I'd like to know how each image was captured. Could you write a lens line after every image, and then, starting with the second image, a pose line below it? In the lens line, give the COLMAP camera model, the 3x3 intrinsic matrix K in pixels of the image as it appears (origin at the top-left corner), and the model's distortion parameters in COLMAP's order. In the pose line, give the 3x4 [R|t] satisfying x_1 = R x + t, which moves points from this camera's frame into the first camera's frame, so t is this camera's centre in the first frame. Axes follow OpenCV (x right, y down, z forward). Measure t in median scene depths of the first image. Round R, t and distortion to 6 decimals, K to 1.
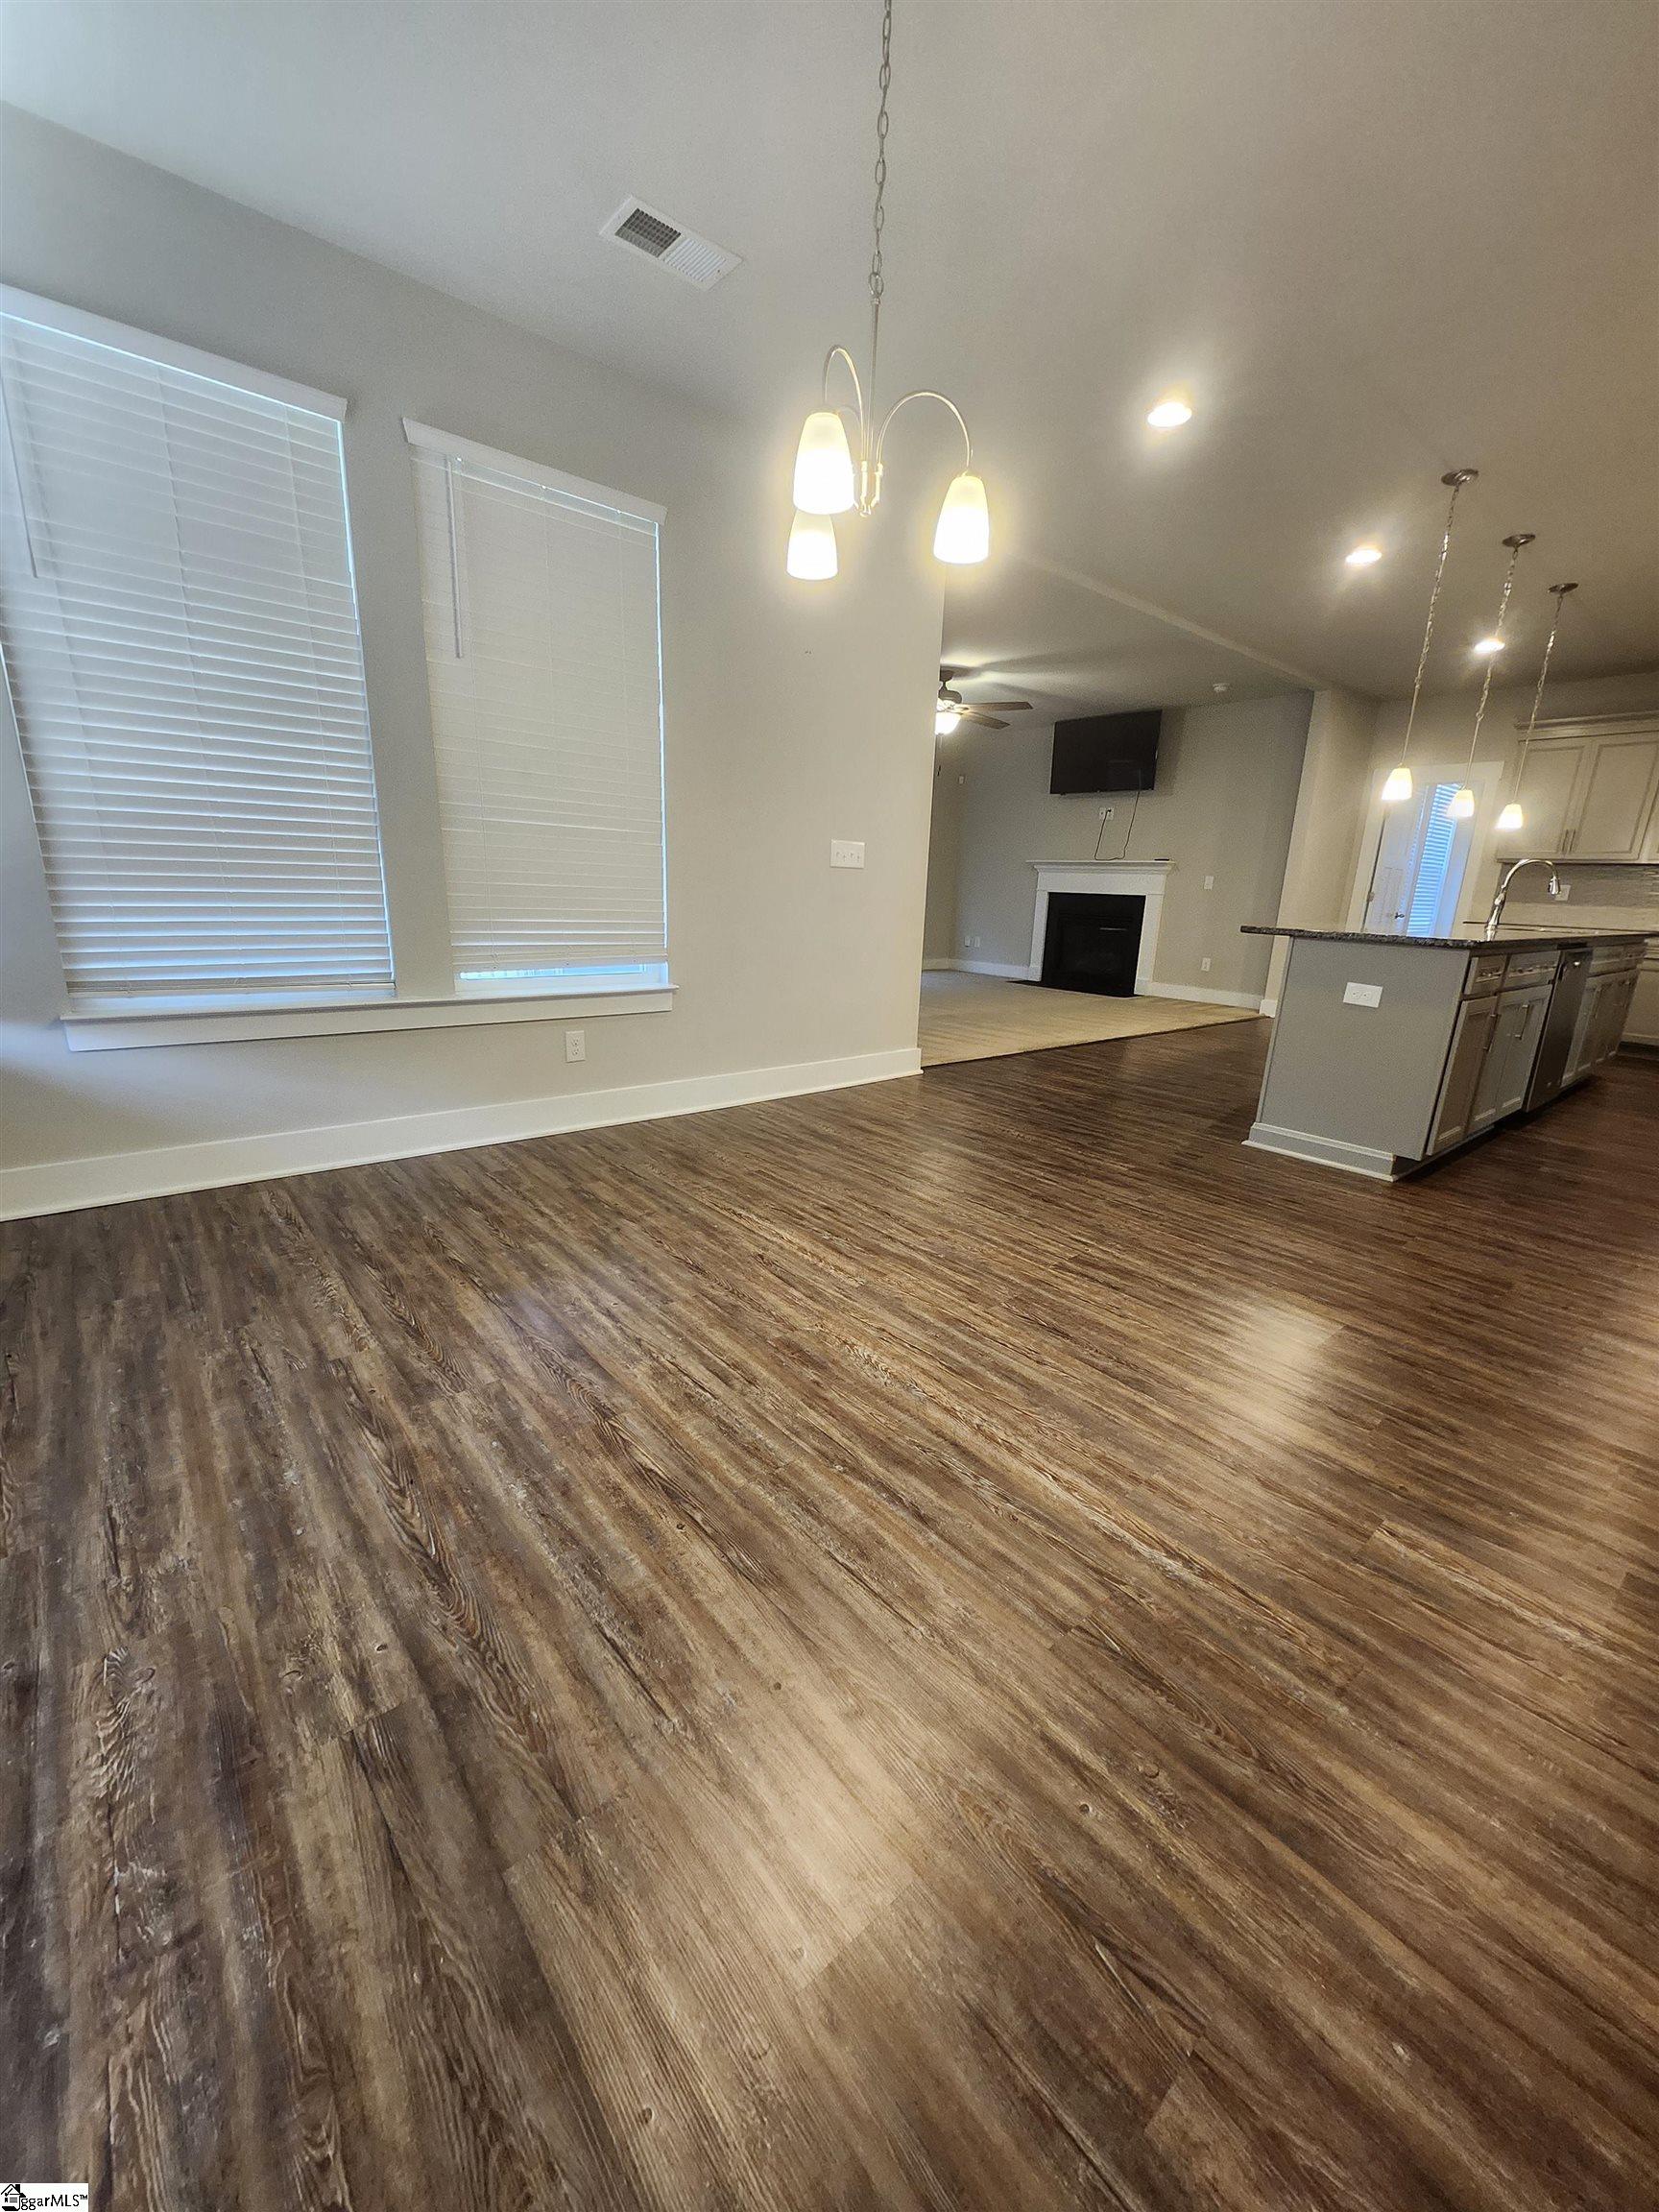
lens RADIAL K [[870.8, 0, 834.4], [0, 870.8, 1110.4], [0, 0, 1]] dist [-0.003013, 0.004291]
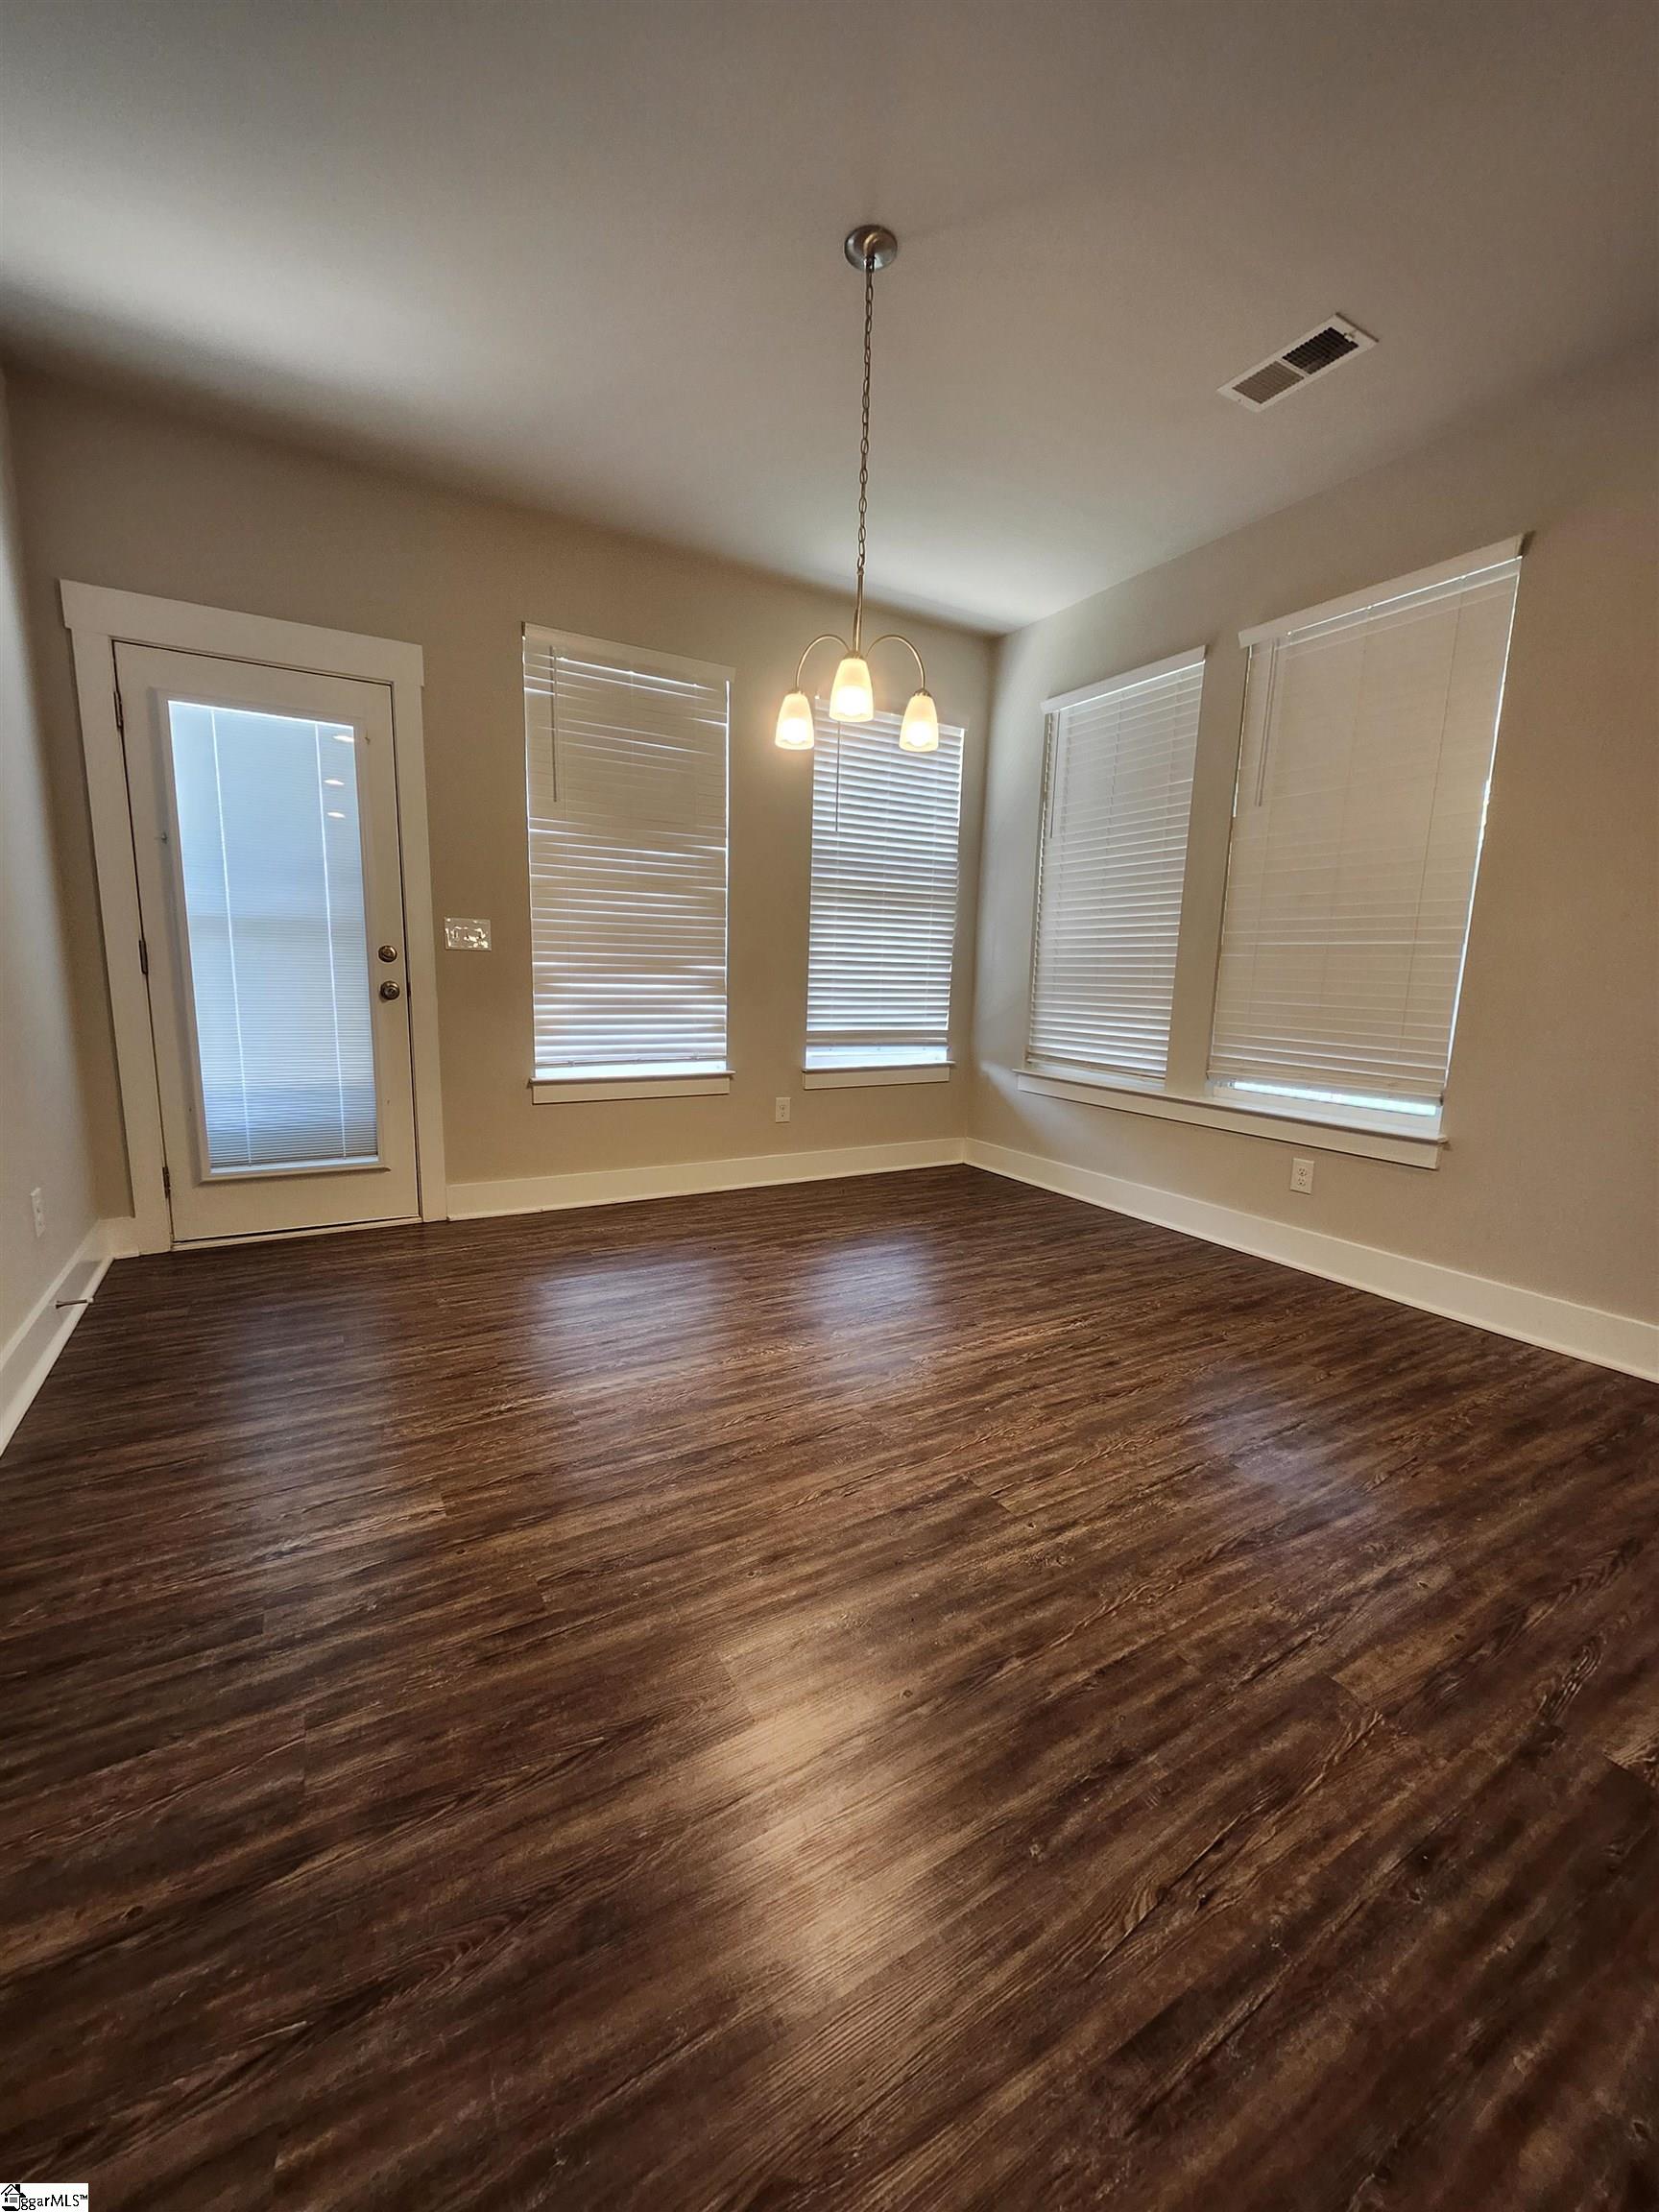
lens RADIAL K [[870.8, 0, 826.3], [0, 870.8, 1105.1], [0, 0, 1]] dist [-0.003013, 0.004291]
pose [[-0.172366, 0.110275, -0.978841, 0.966274], [-0.280667, 0.947024, 0.156114, -0.207887], [0.944201, 0.301637, -0.132284, 0.884361]]
